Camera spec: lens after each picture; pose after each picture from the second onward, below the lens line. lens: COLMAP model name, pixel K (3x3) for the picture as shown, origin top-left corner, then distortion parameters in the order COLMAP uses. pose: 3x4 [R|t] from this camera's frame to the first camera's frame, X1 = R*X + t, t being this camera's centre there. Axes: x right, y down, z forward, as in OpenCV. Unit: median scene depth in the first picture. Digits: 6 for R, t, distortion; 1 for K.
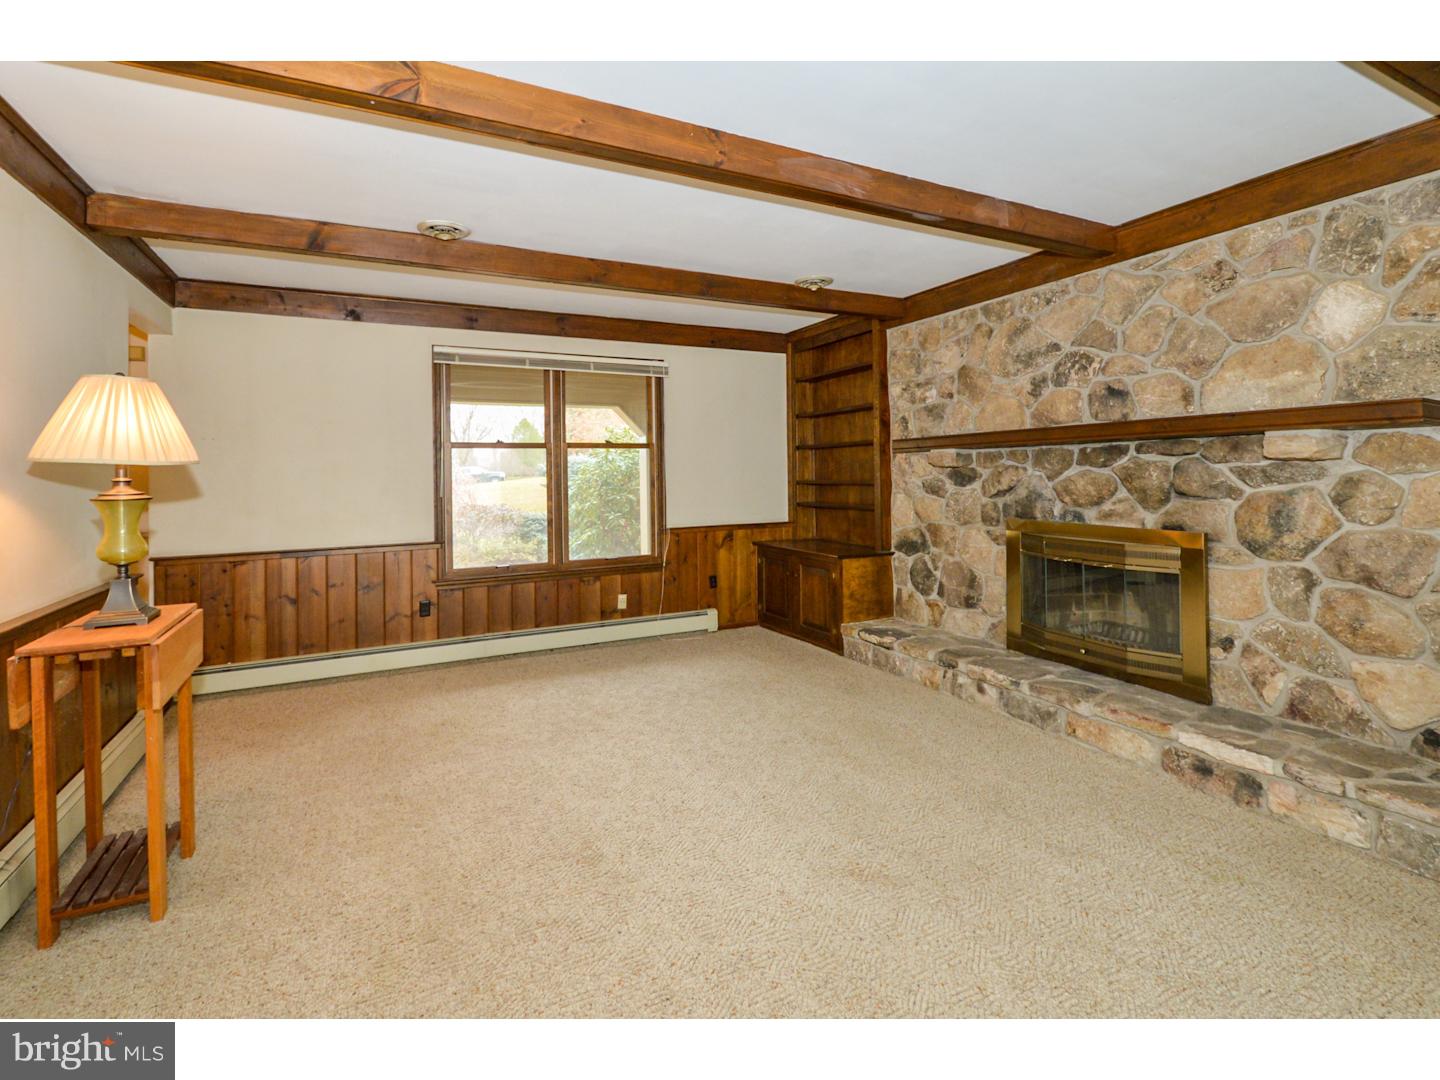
lens RADIAL K [[667.9, 0, 715.6], [0, 667.9, 464.6], [0, 0, 1]] dist [-0.002192, -0.000272]
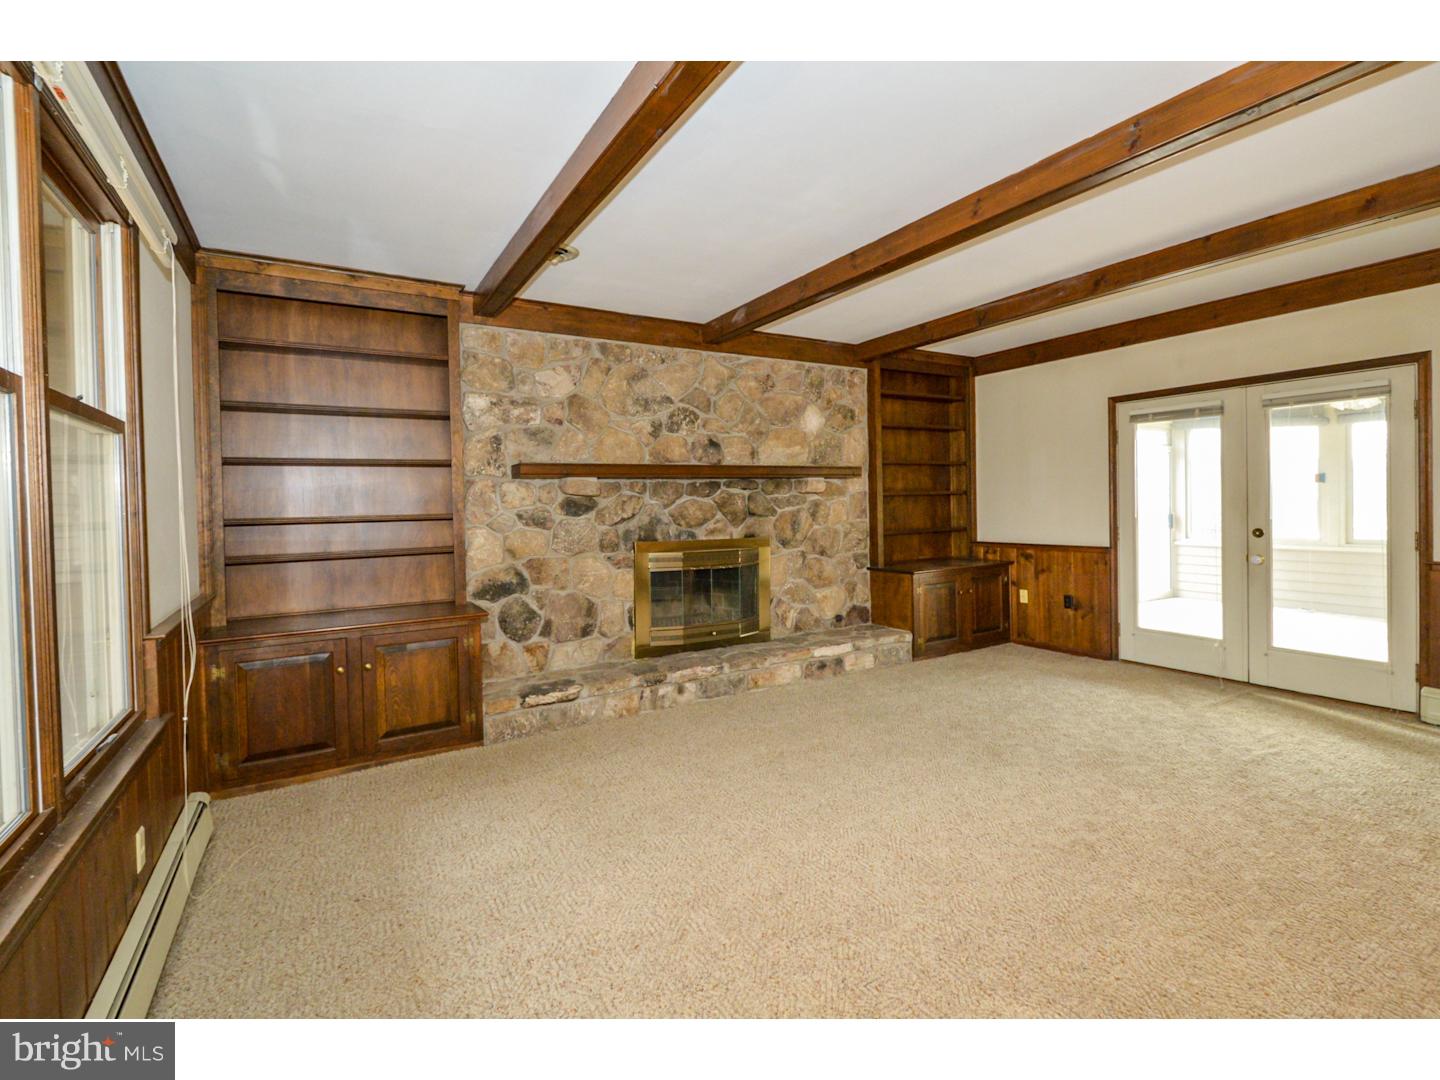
lens RADIAL K [[672.5, 0, 722.6], [0, 672.5, 510.4], [0, 0, 1]] dist [0.001020, 0.000405]
pose [[-0.068077, 0.002615, 0.997677, -0.733039], [0.006384, 0.999977, -0.002185, 0.031513], [-0.997660, 0.006220, -0.068092, 0.978098]]
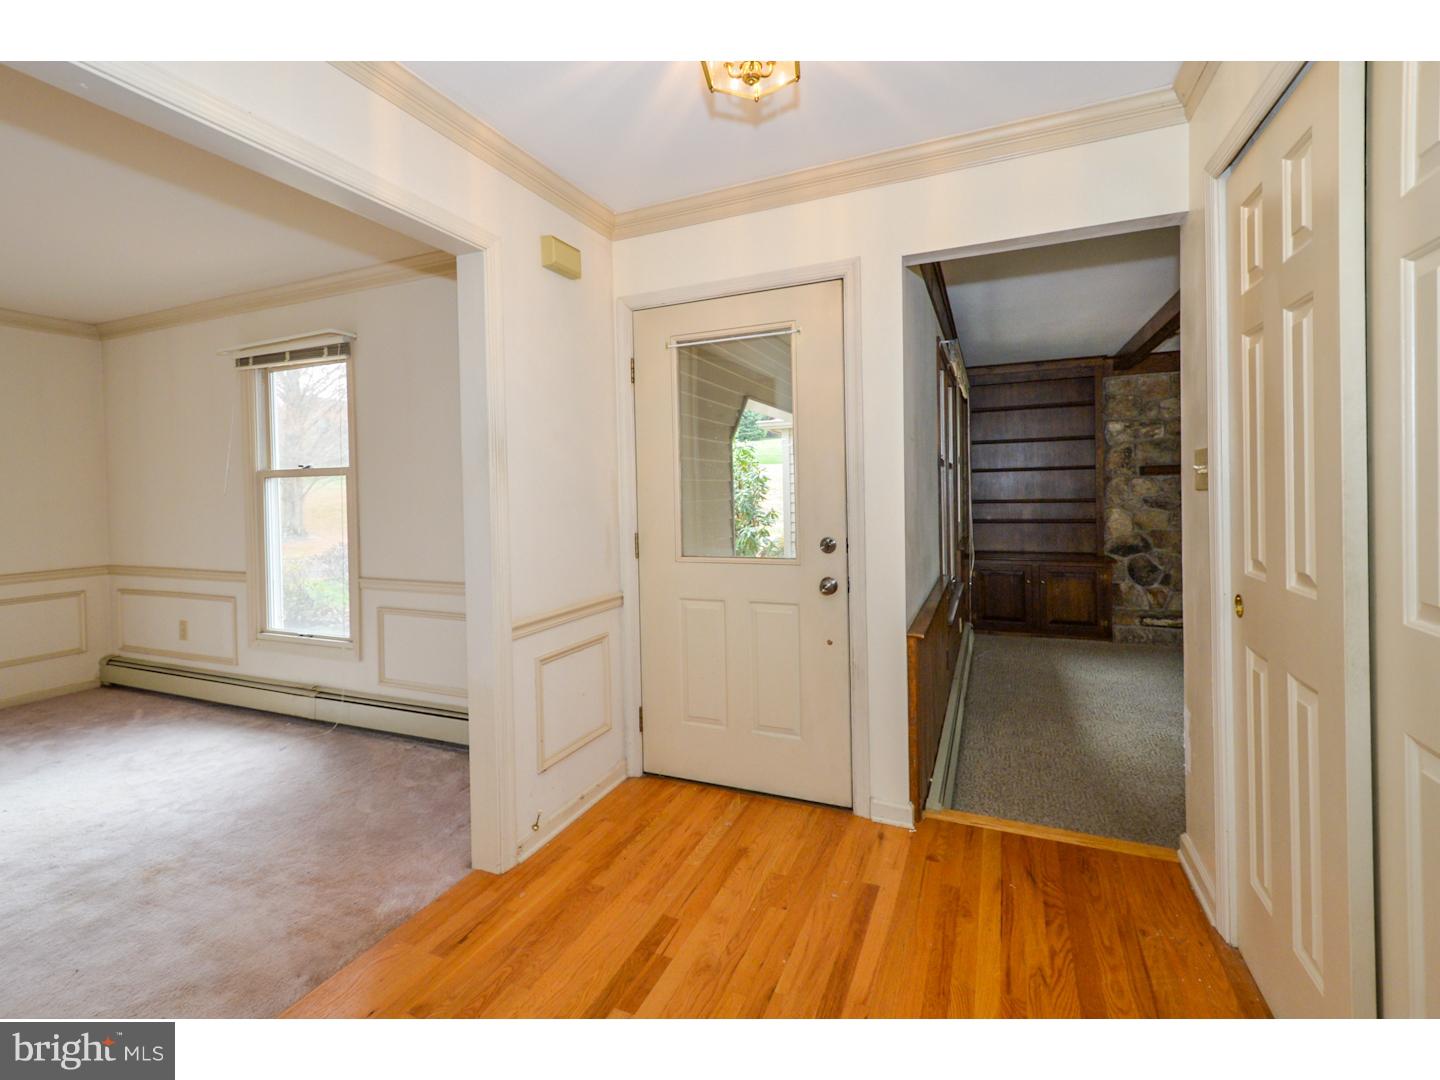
lens RADIAL K [[645.5, 0, 713.0], [0, 645.5, 504.4], [0, 0, 1]] dist [-0.001493, -0.000159]
pose [[0.768537, -0.010327, 0.639721, -1.404369], [-0.002854, 0.999804, 0.019569, 0.018065], [-0.639798, -0.016865, 0.768358, 0.708703]]
